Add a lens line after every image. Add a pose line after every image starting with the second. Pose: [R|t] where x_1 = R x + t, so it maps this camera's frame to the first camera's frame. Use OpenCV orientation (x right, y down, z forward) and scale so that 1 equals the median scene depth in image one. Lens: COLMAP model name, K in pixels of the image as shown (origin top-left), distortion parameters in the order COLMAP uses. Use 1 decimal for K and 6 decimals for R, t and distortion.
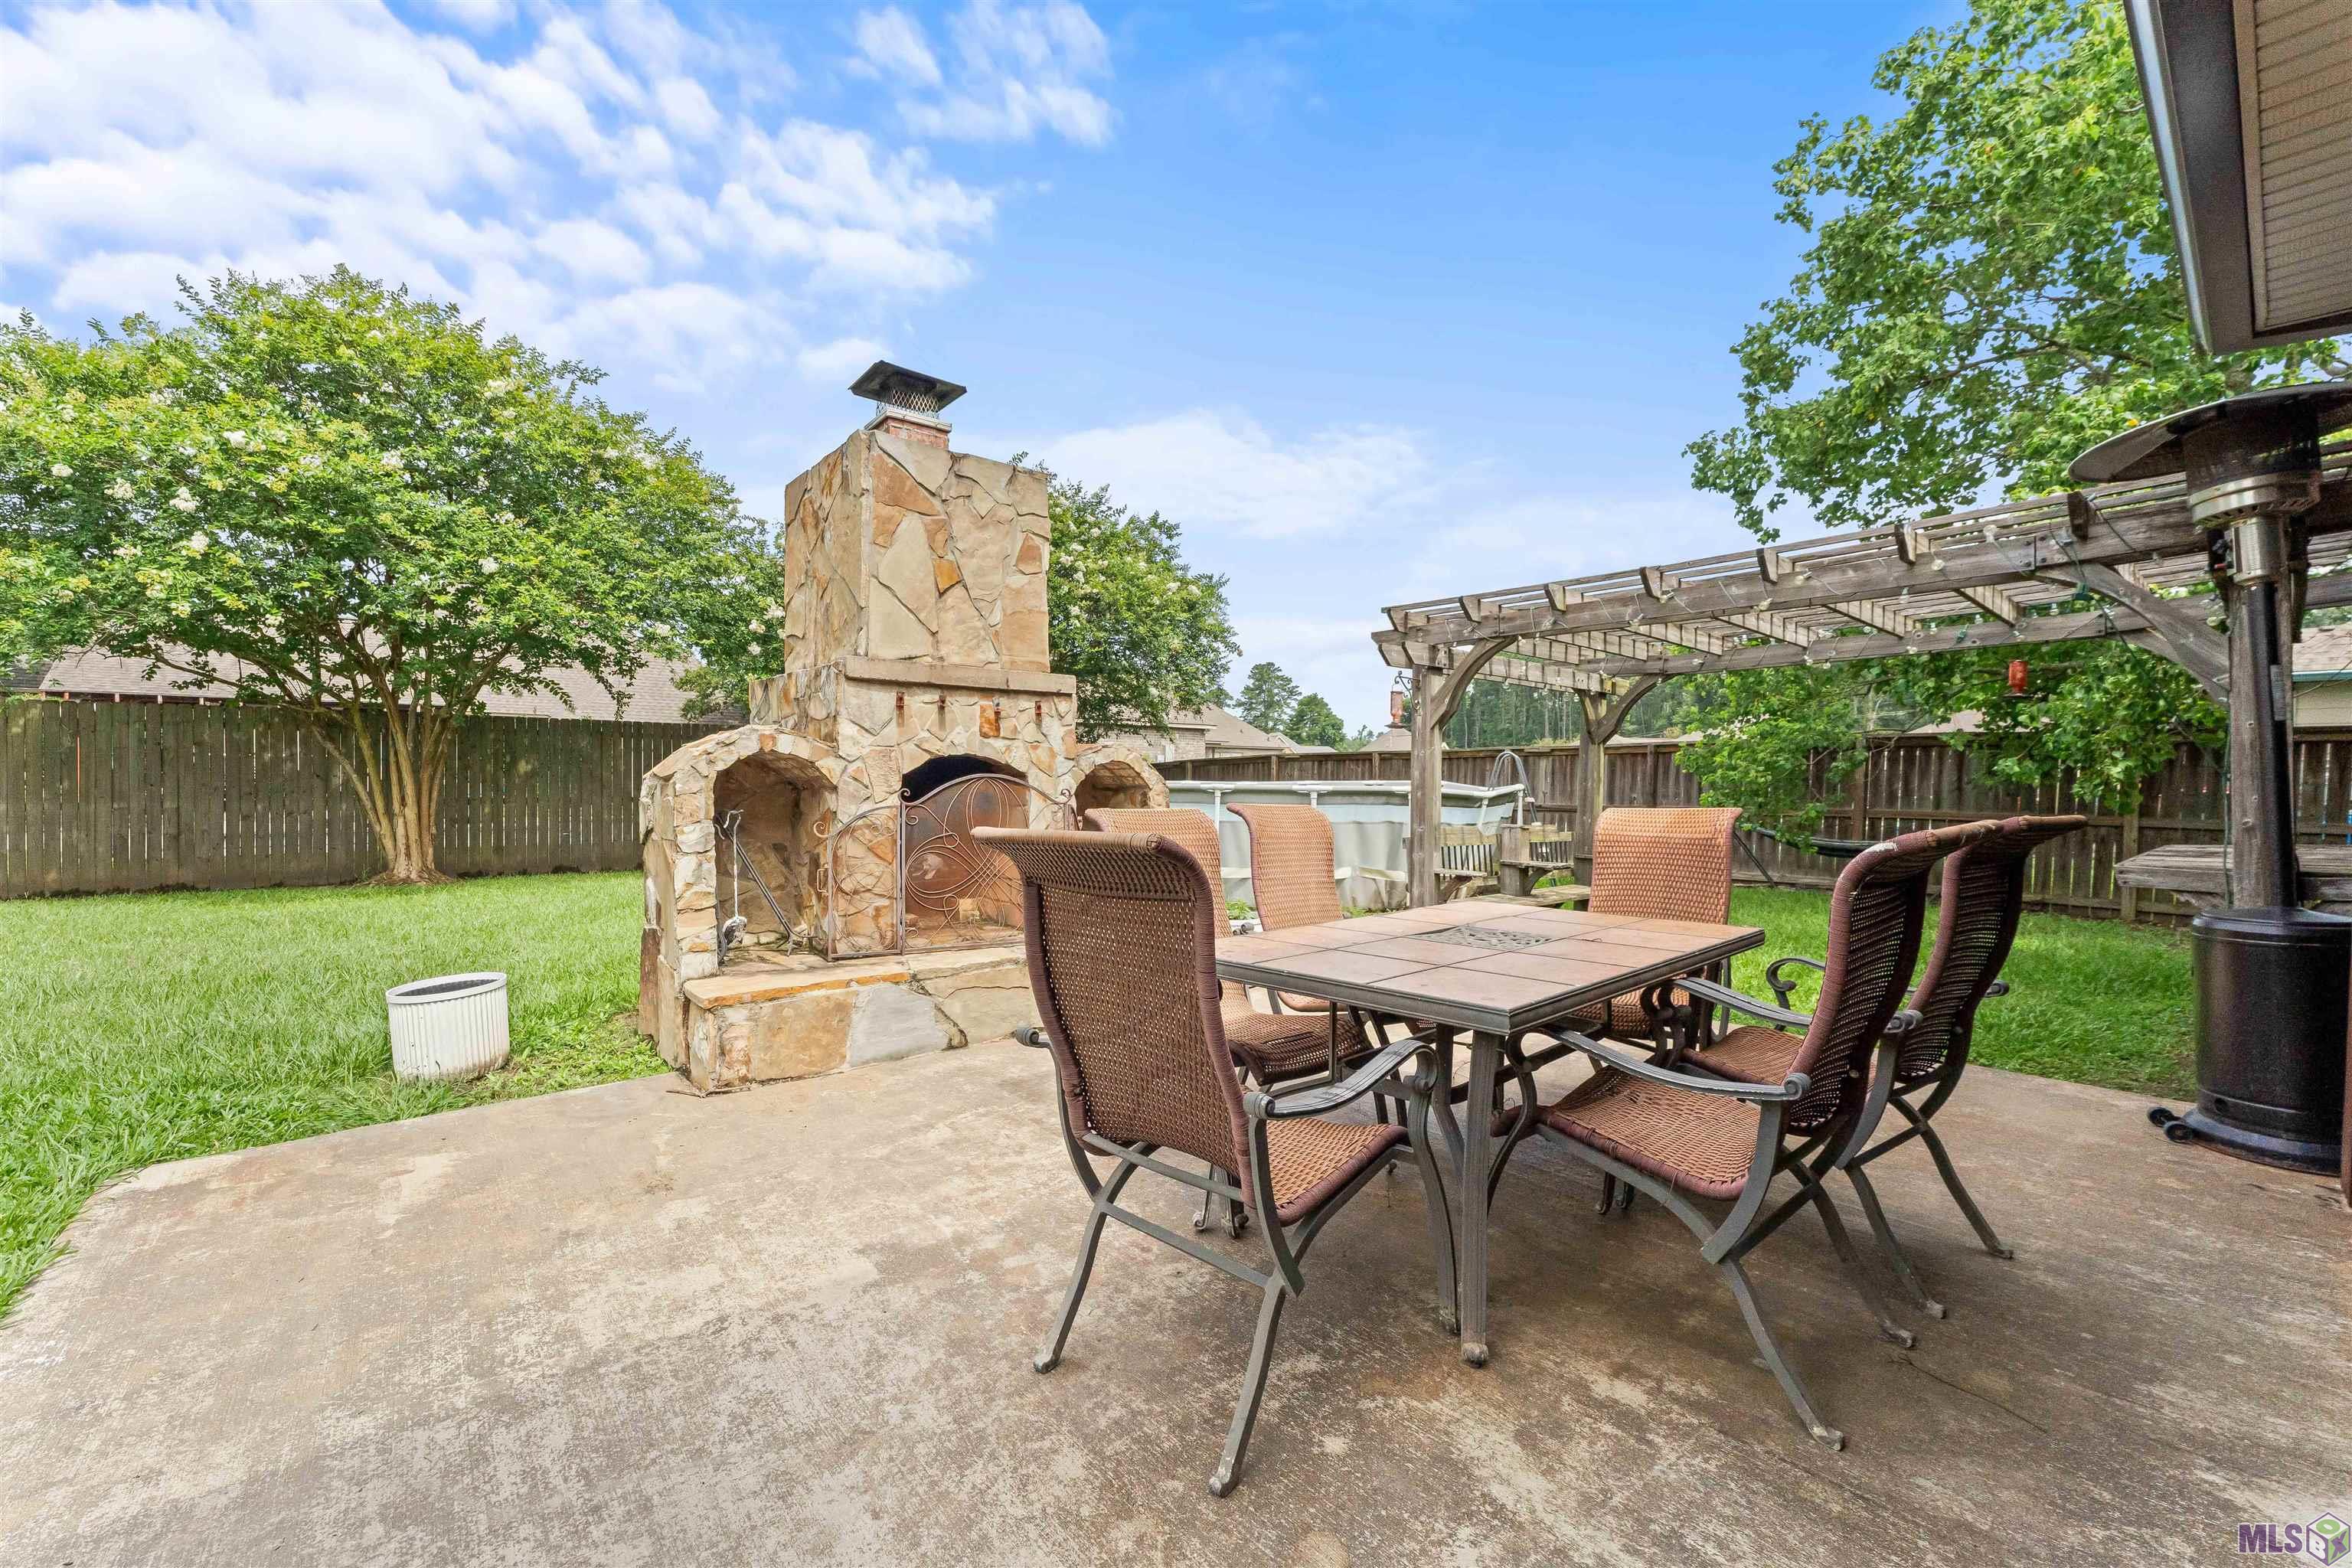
lens RADIAL K [[925.3, 0, 1117.5], [0, 925.3, 791.4], [0, 0, 1]] dist [0.002974, 0.000004]
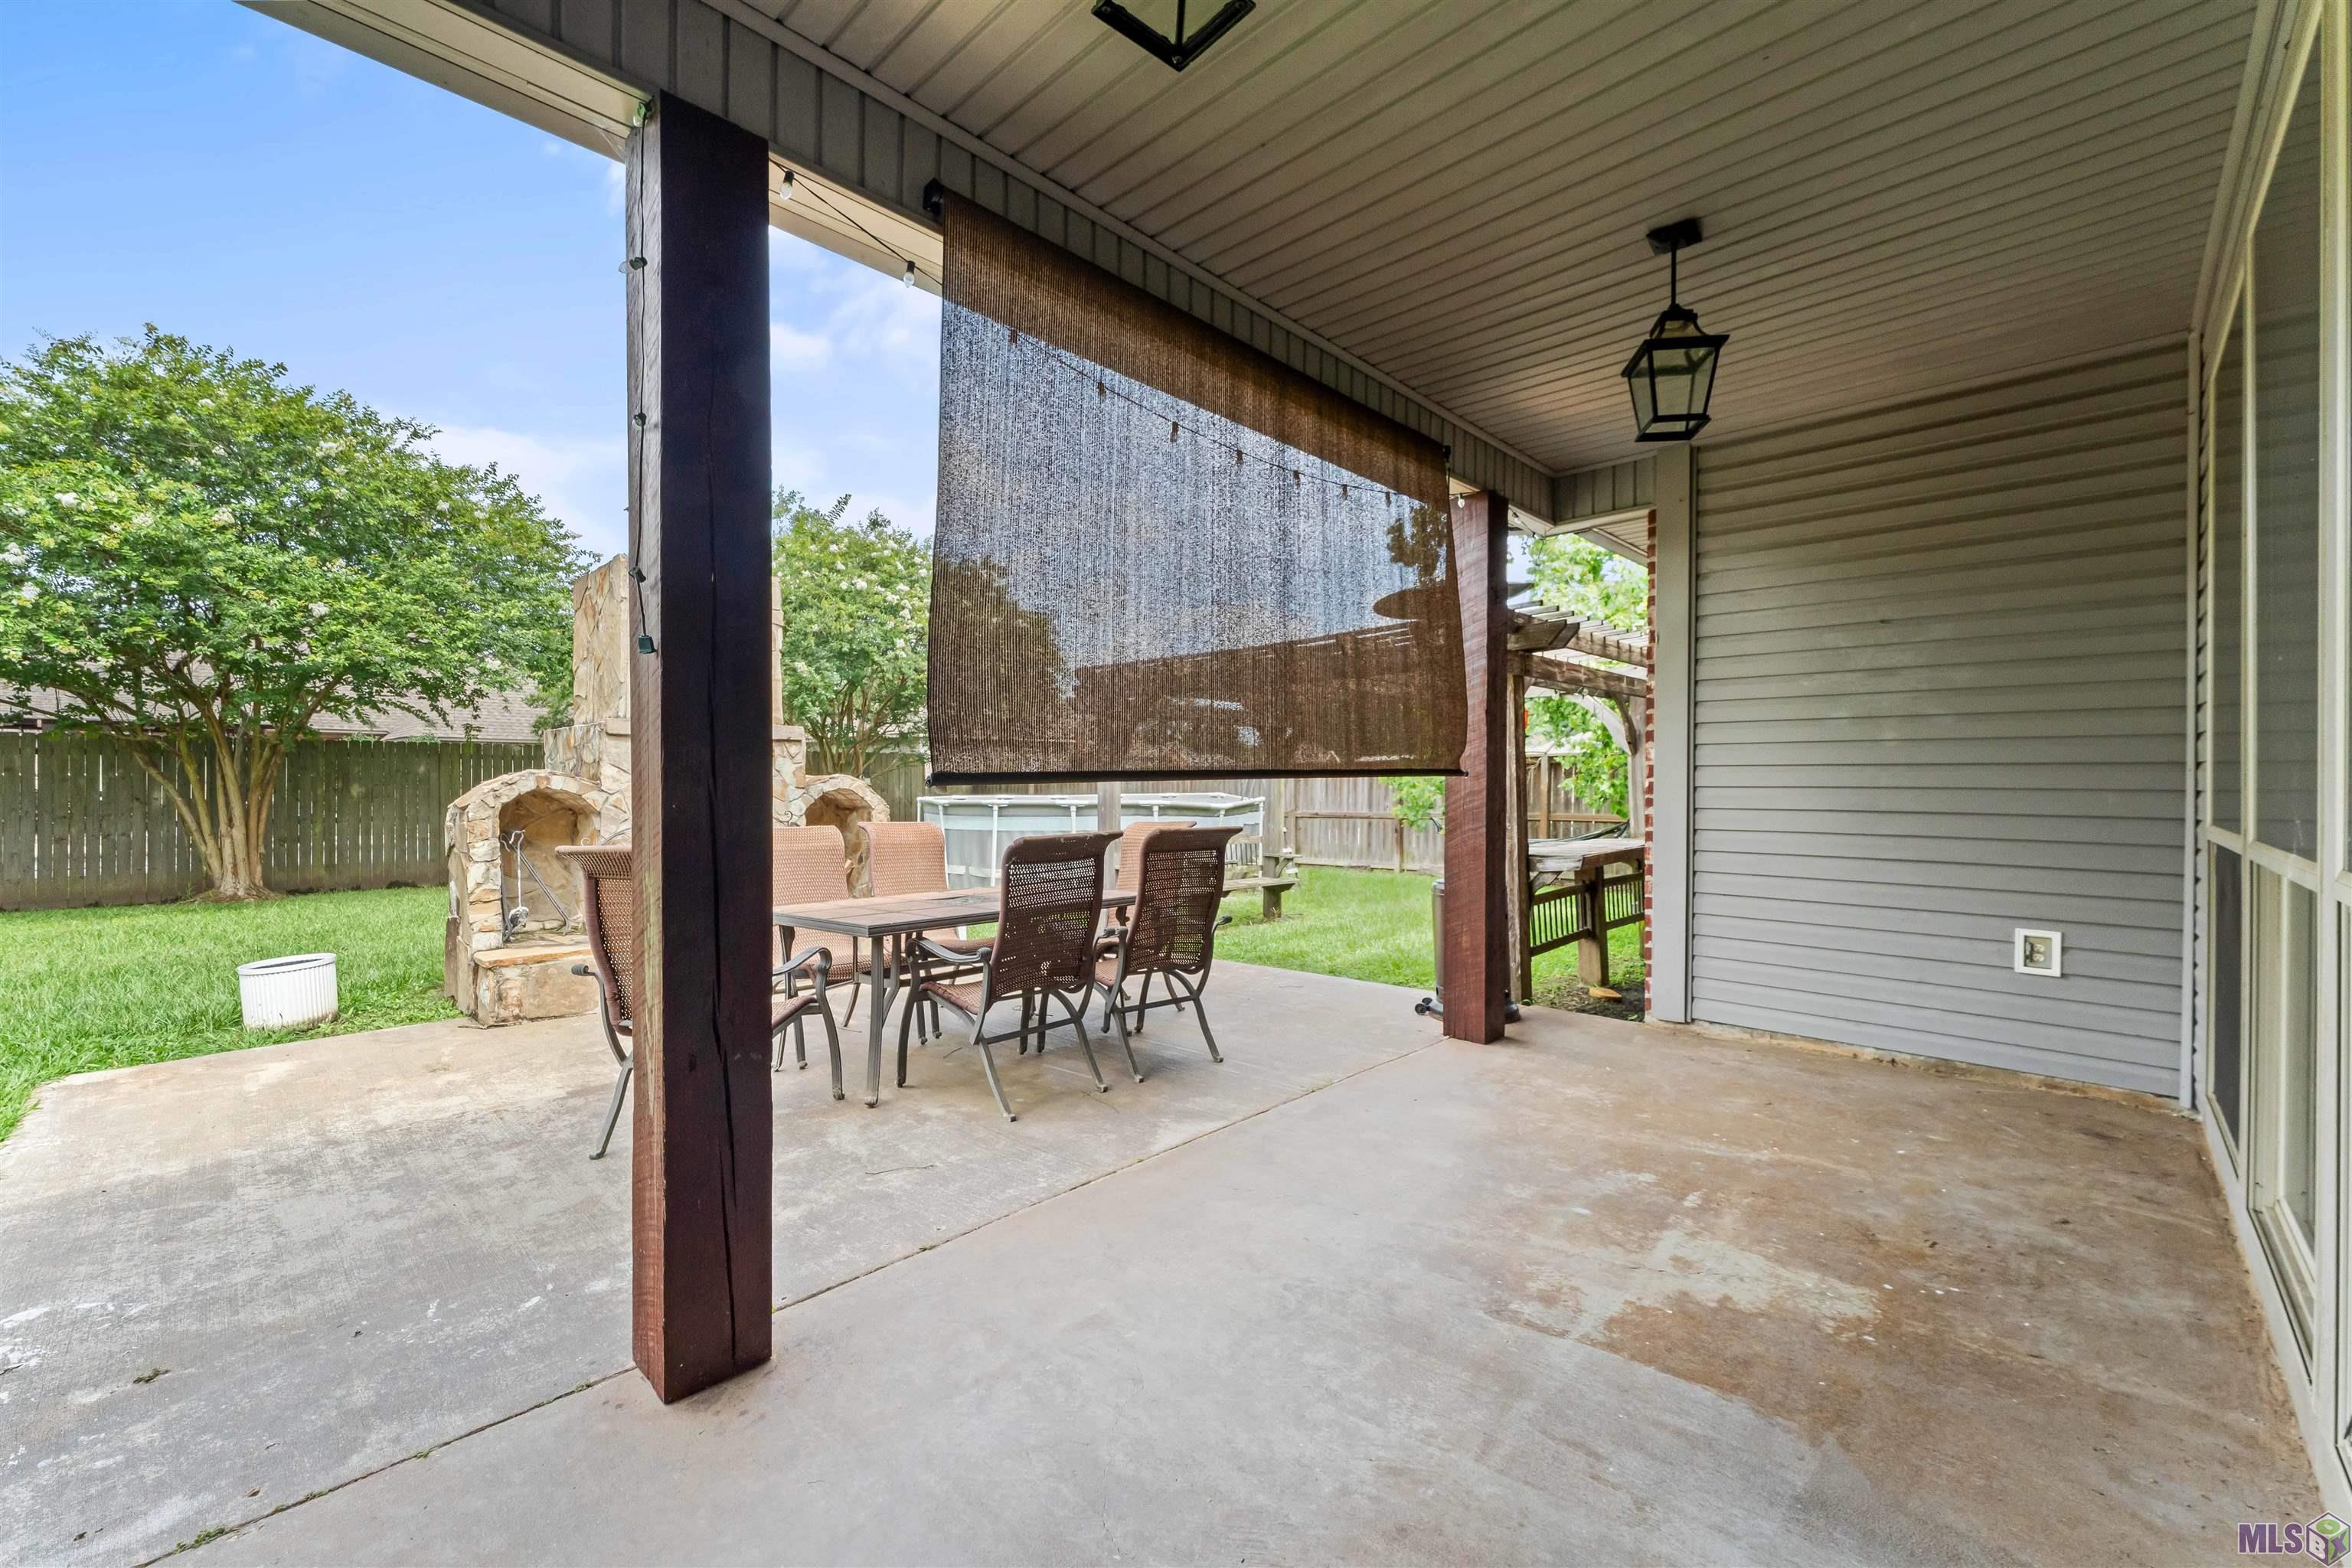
lens RADIAL K [[948.7, 0, 1165.7], [0, 948.7, 789.2], [0, 0, 1]] dist [0.003354, 0.000200]
pose [[0.991431, -0.007712, 0.130406, 0.197339], [0.008937, 0.999921, -0.008813, -0.011016], [-0.130328, 0.009903, 0.991422, -0.291971]]
